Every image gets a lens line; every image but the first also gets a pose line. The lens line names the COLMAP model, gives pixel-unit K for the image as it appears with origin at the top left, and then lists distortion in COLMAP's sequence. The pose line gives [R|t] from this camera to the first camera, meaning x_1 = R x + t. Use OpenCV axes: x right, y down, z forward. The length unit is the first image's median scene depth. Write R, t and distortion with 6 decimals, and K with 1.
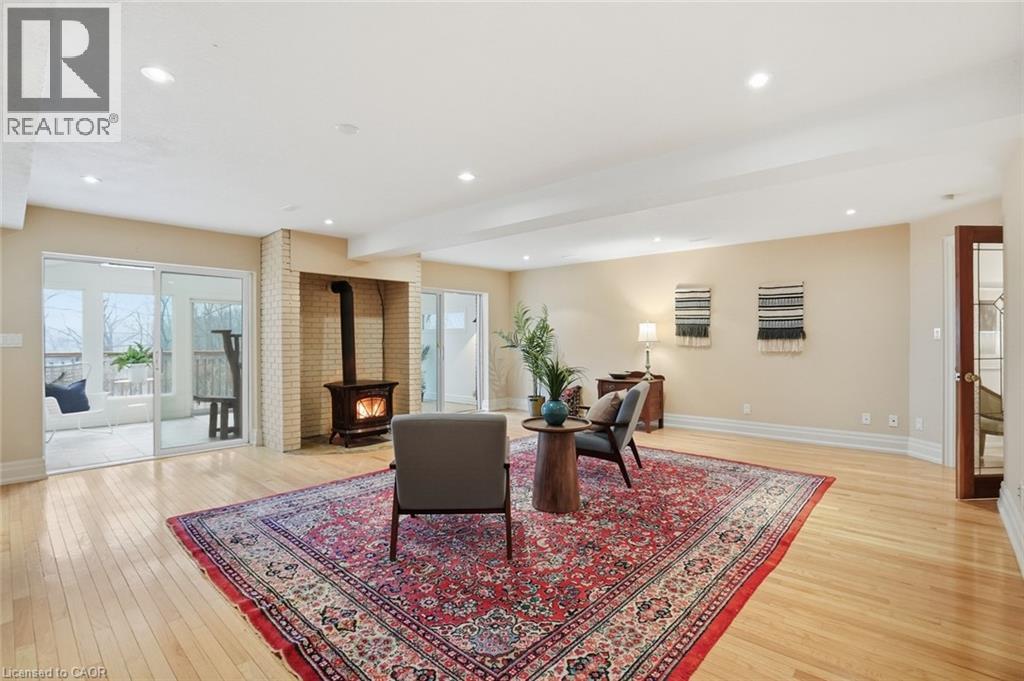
lens RADIAL K [[470.7, 0, 508.3], [0, 470.7, 339.5], [0, 0, 1]] dist [-0.039117, 0.006500]
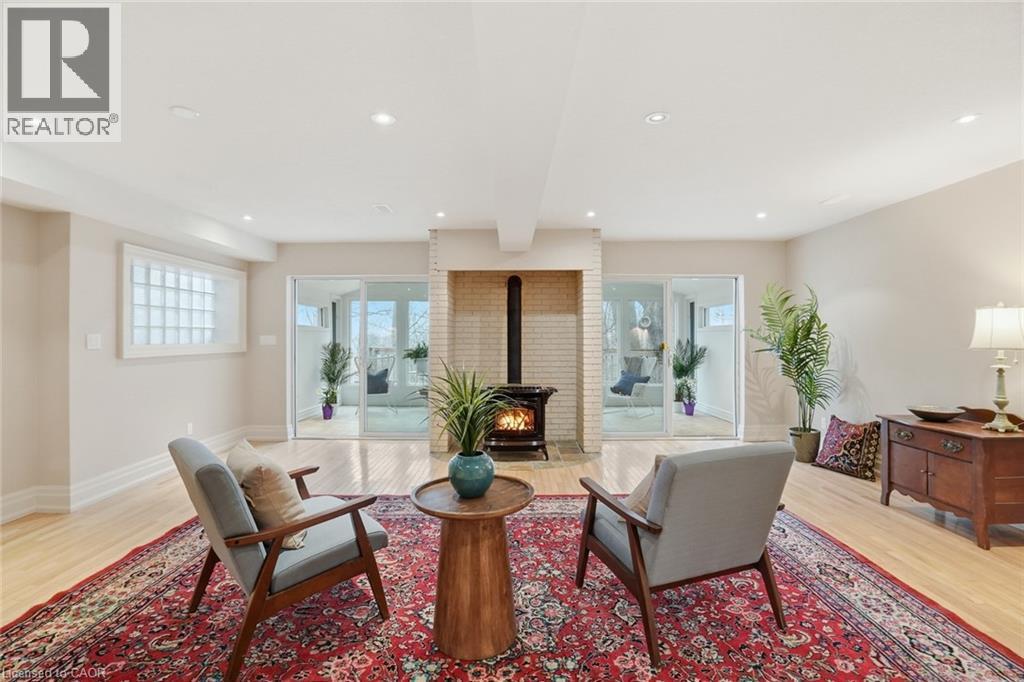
lens RADIAL K [[470.7, 0, 510.6], [0, 470.7, 335.1], [0, 0, 1]] dist [-0.039117, 0.006500]
pose [[0.685435, -0.000636, -0.728133, 0.327555], [-0.003024, 0.999989, -0.003721, -0.006003], [0.728127, 0.004752, 0.685425, 0.386099]]
